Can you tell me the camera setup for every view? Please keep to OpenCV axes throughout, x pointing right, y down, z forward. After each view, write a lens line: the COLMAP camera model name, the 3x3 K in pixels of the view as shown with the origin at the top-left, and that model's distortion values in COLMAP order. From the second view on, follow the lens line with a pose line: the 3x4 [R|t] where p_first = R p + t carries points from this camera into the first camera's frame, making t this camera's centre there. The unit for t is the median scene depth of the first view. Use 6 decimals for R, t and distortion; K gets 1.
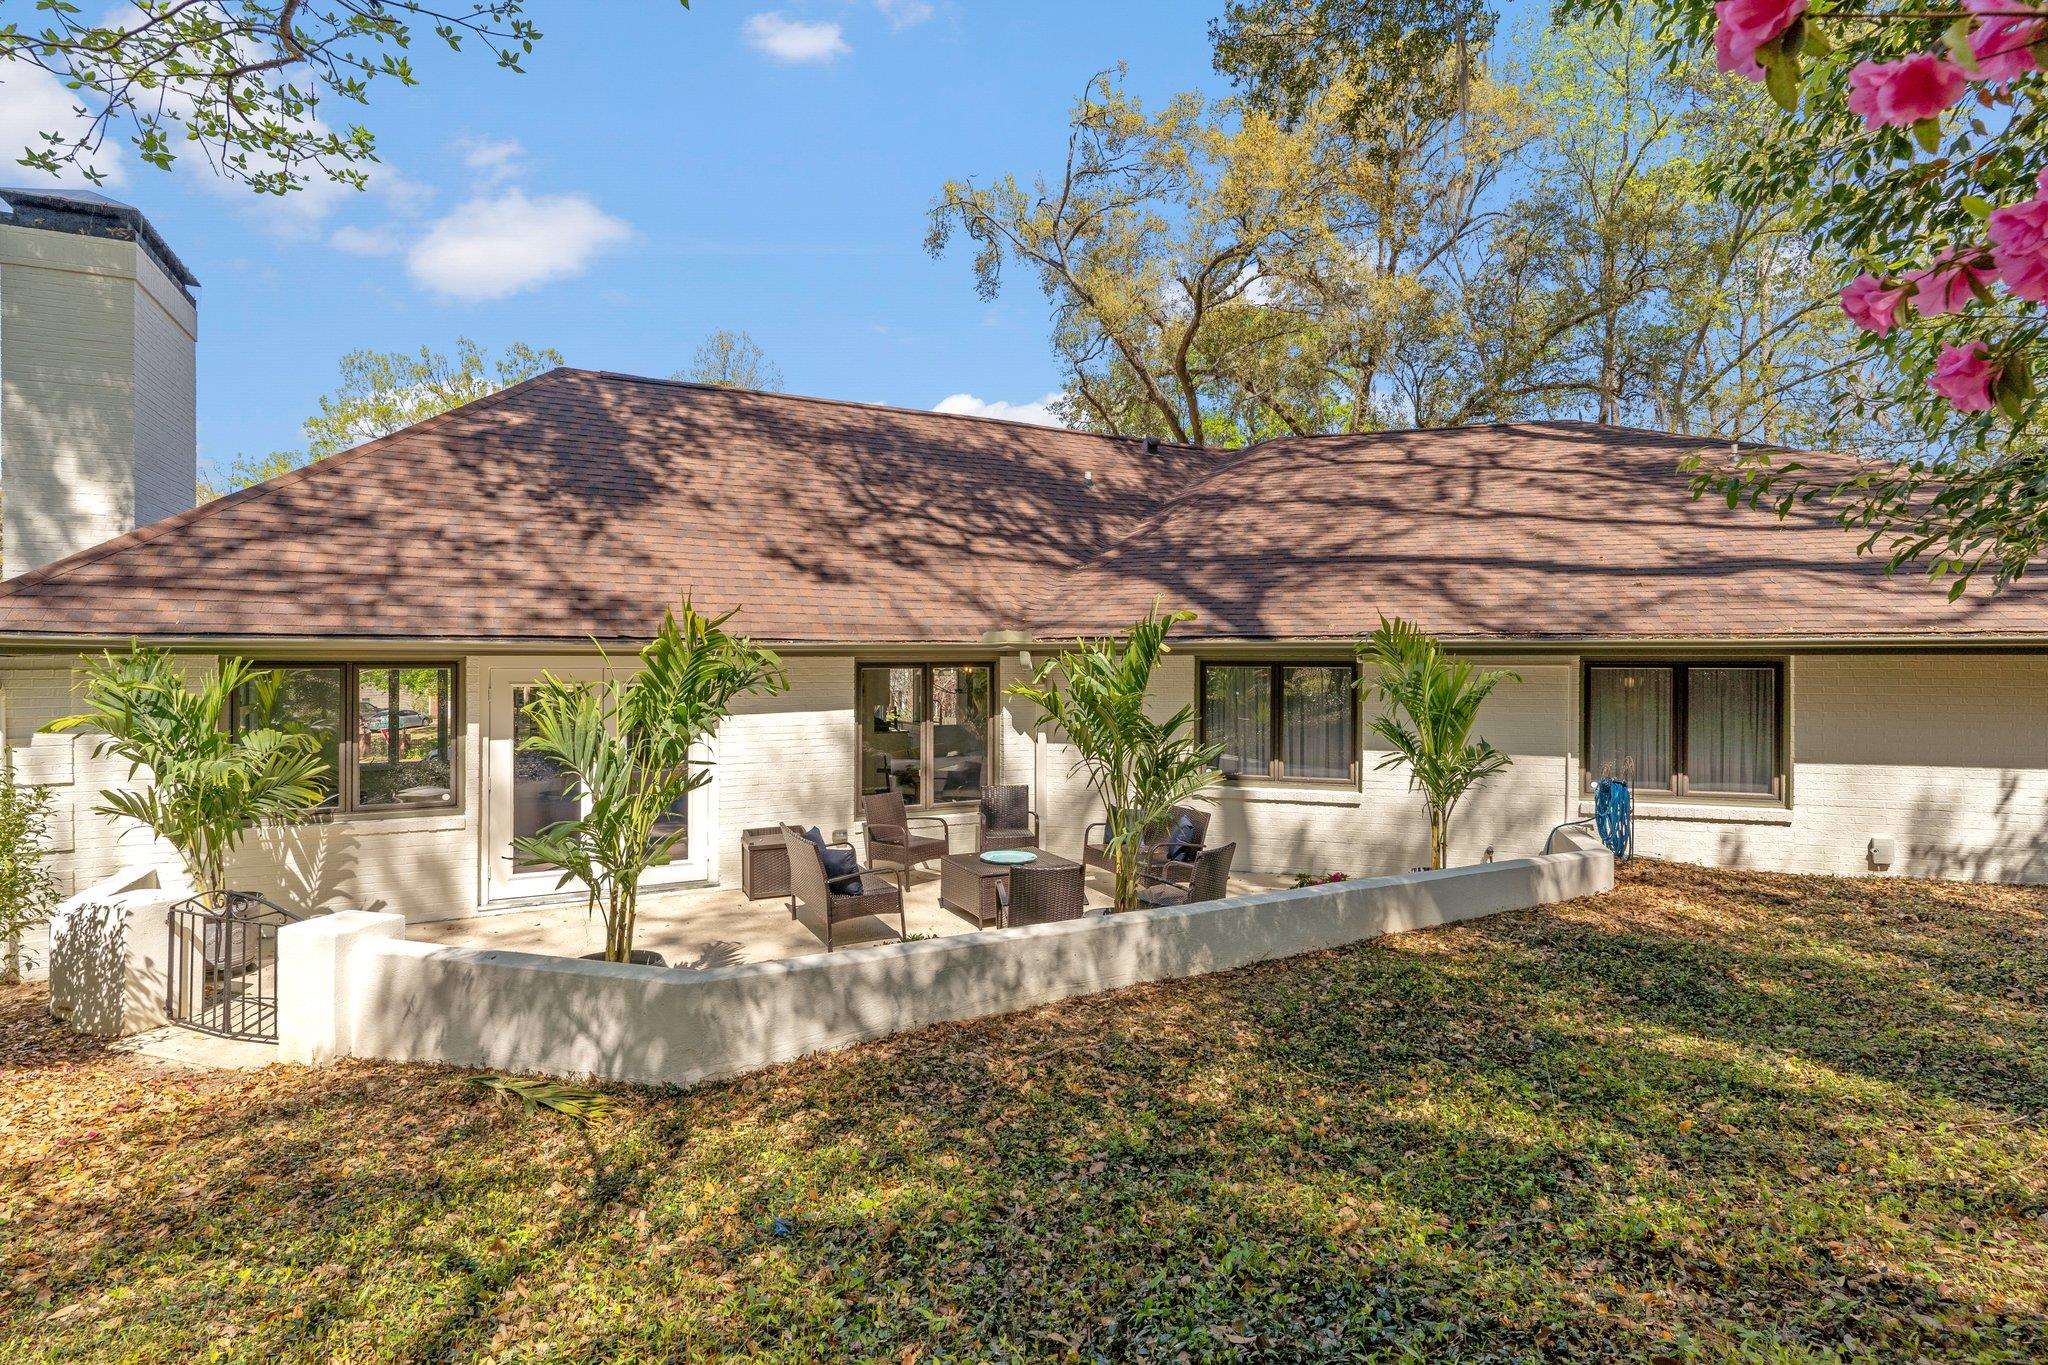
lens RADIAL K [[978.7, 0, 1016.4], [0, 978.7, 661.0], [0, 0, 1]] dist [0.005259, 0.000195]
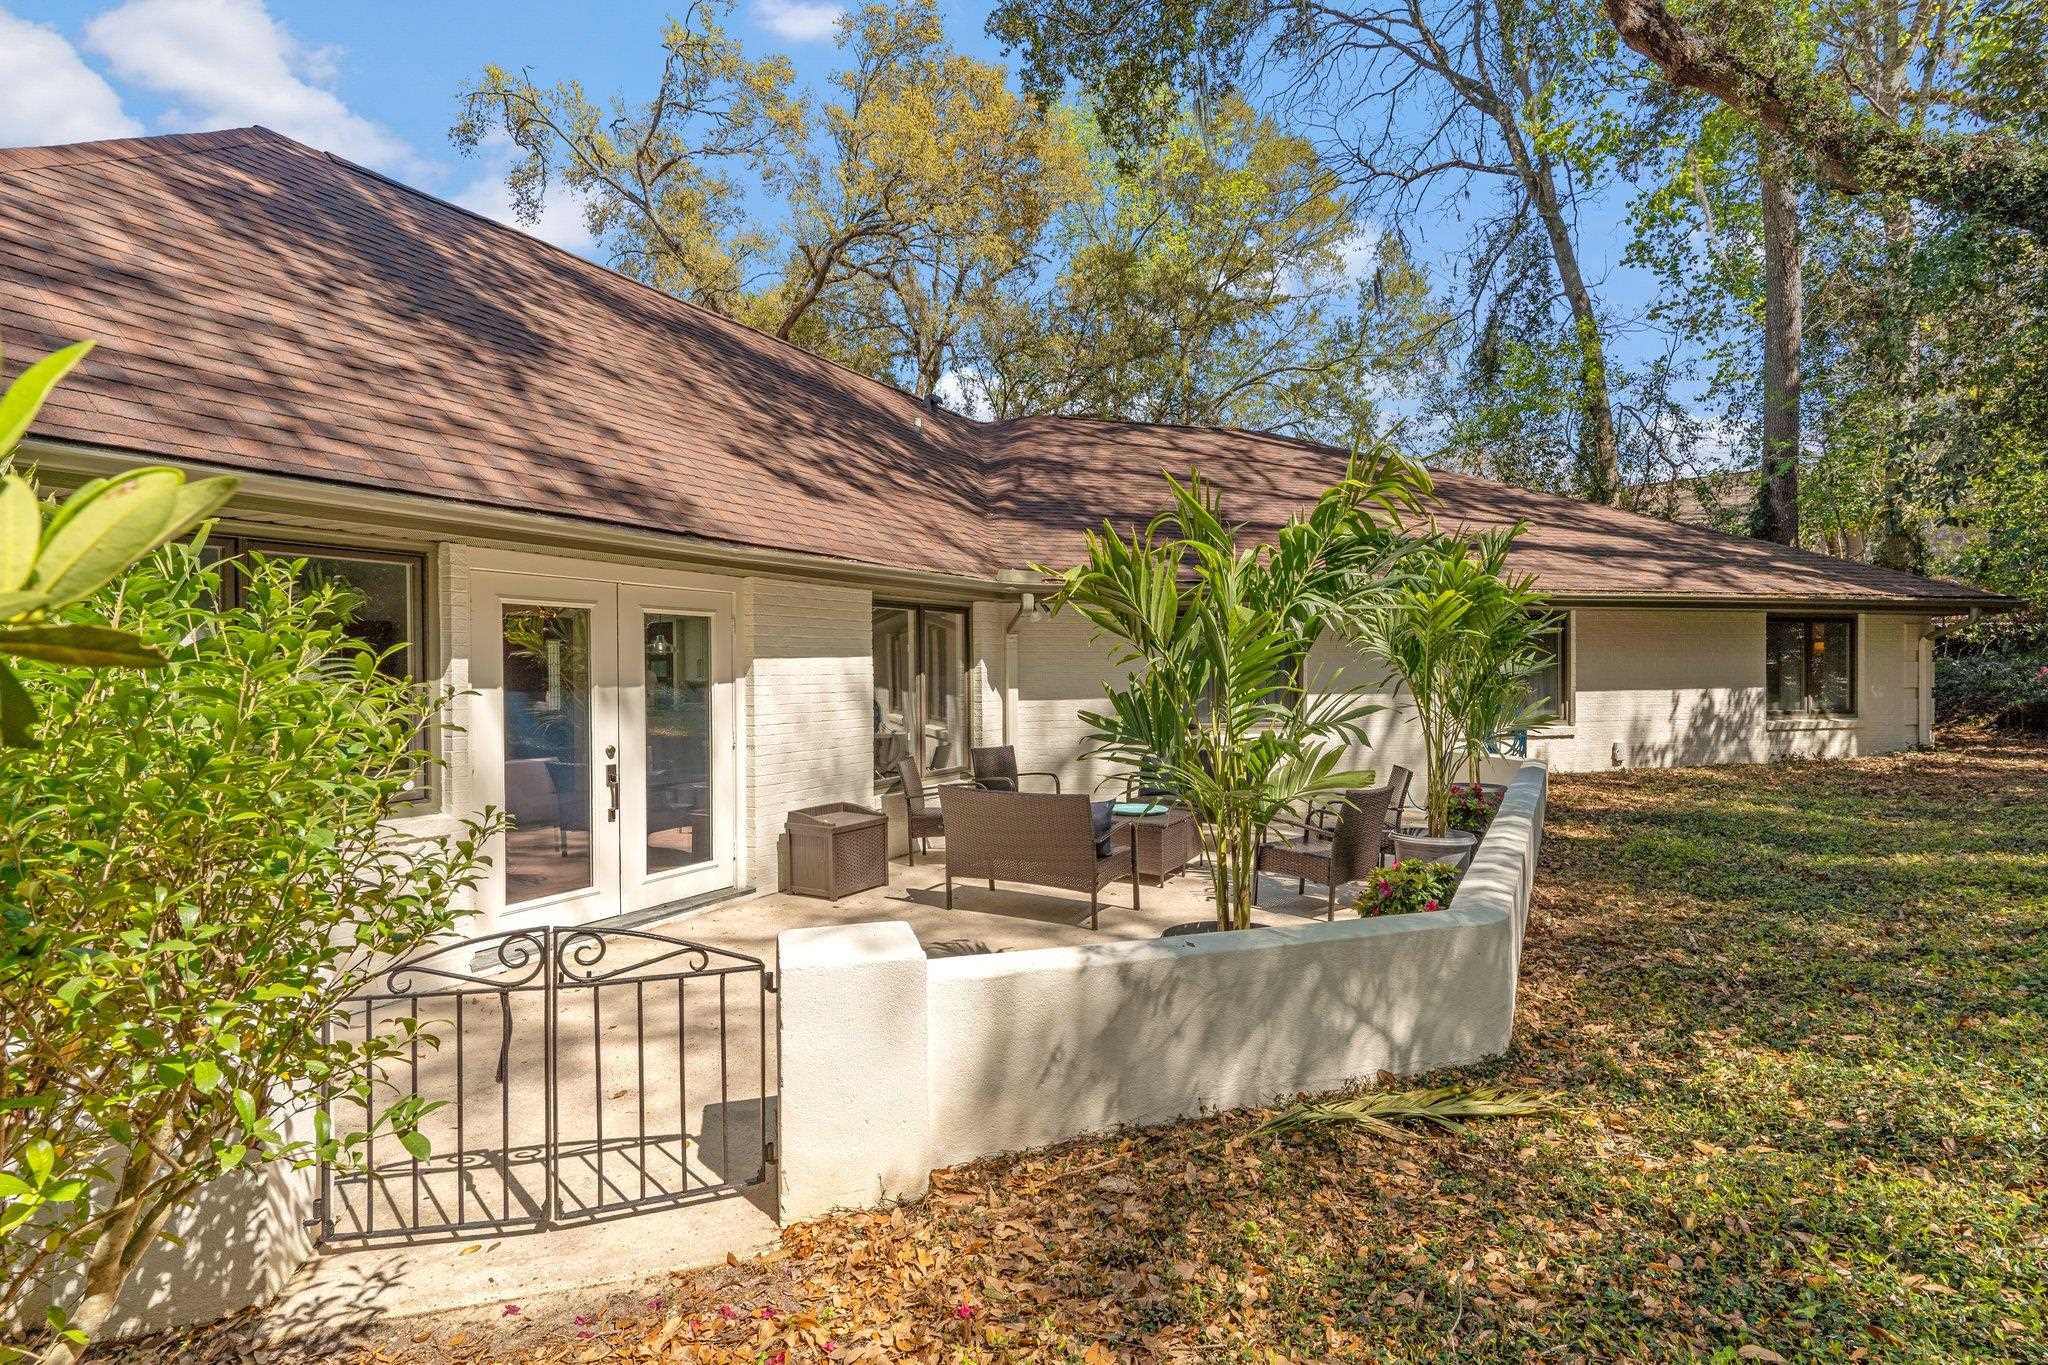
lens RADIAL K [[967.7, 0, 1026.6], [0, 967.7, 675.2], [0, 0, 1]] dist [0.001631, 0.000075]
pose [[0.840459, -0.009666, 0.541788, -0.542571], [0.005560, 0.999942, 0.009216, 0.064751], [-0.541846, -0.004733, 0.840464, 0.293300]]
